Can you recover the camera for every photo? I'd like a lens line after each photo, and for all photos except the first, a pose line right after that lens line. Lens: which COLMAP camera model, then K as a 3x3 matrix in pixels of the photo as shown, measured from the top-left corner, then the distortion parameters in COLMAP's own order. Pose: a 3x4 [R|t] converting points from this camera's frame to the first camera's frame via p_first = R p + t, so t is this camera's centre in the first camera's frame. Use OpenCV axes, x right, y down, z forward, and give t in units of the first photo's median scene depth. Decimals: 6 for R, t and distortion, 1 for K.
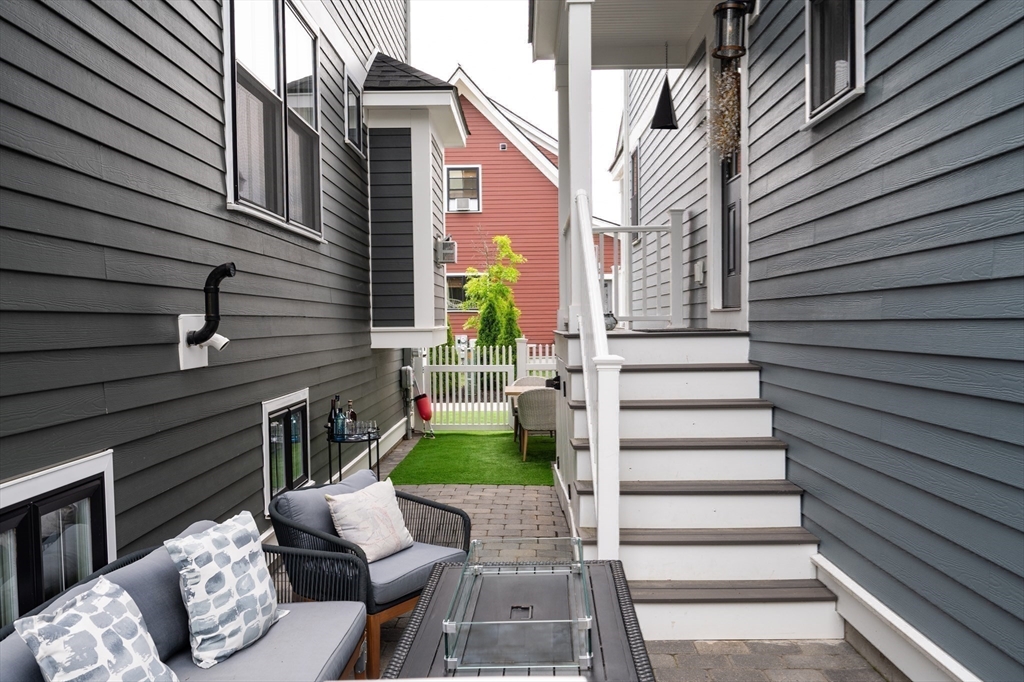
lens RADIAL K [[796.6, 0, 513.9], [0, 796.6, 344.0], [0, 0, 1]] dist [0.000725, -0.000016]
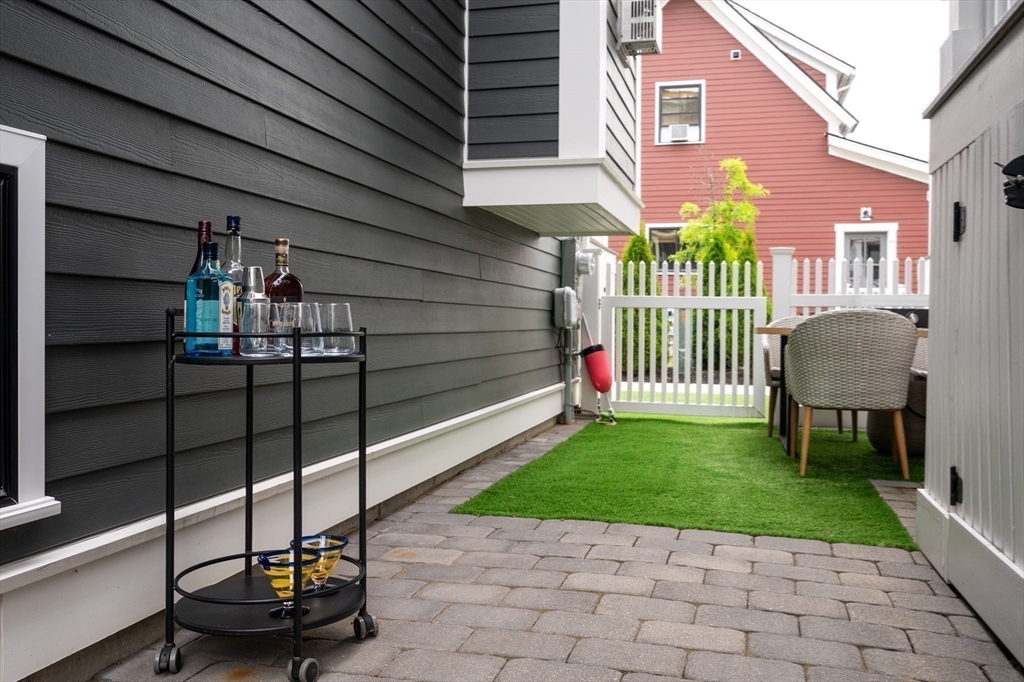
lens RADIAL K [[886.3, 0, 513.6], [0, 886.3, 334.4], [0, 0, 1]] dist [-0.009291, -0.002496]
pose [[0.969892, 0.024415, -0.242308, -0.021083], [-0.025790, 0.999664, -0.002503, 0.060311], [0.242166, 0.008677, 0.970196, 0.395154]]
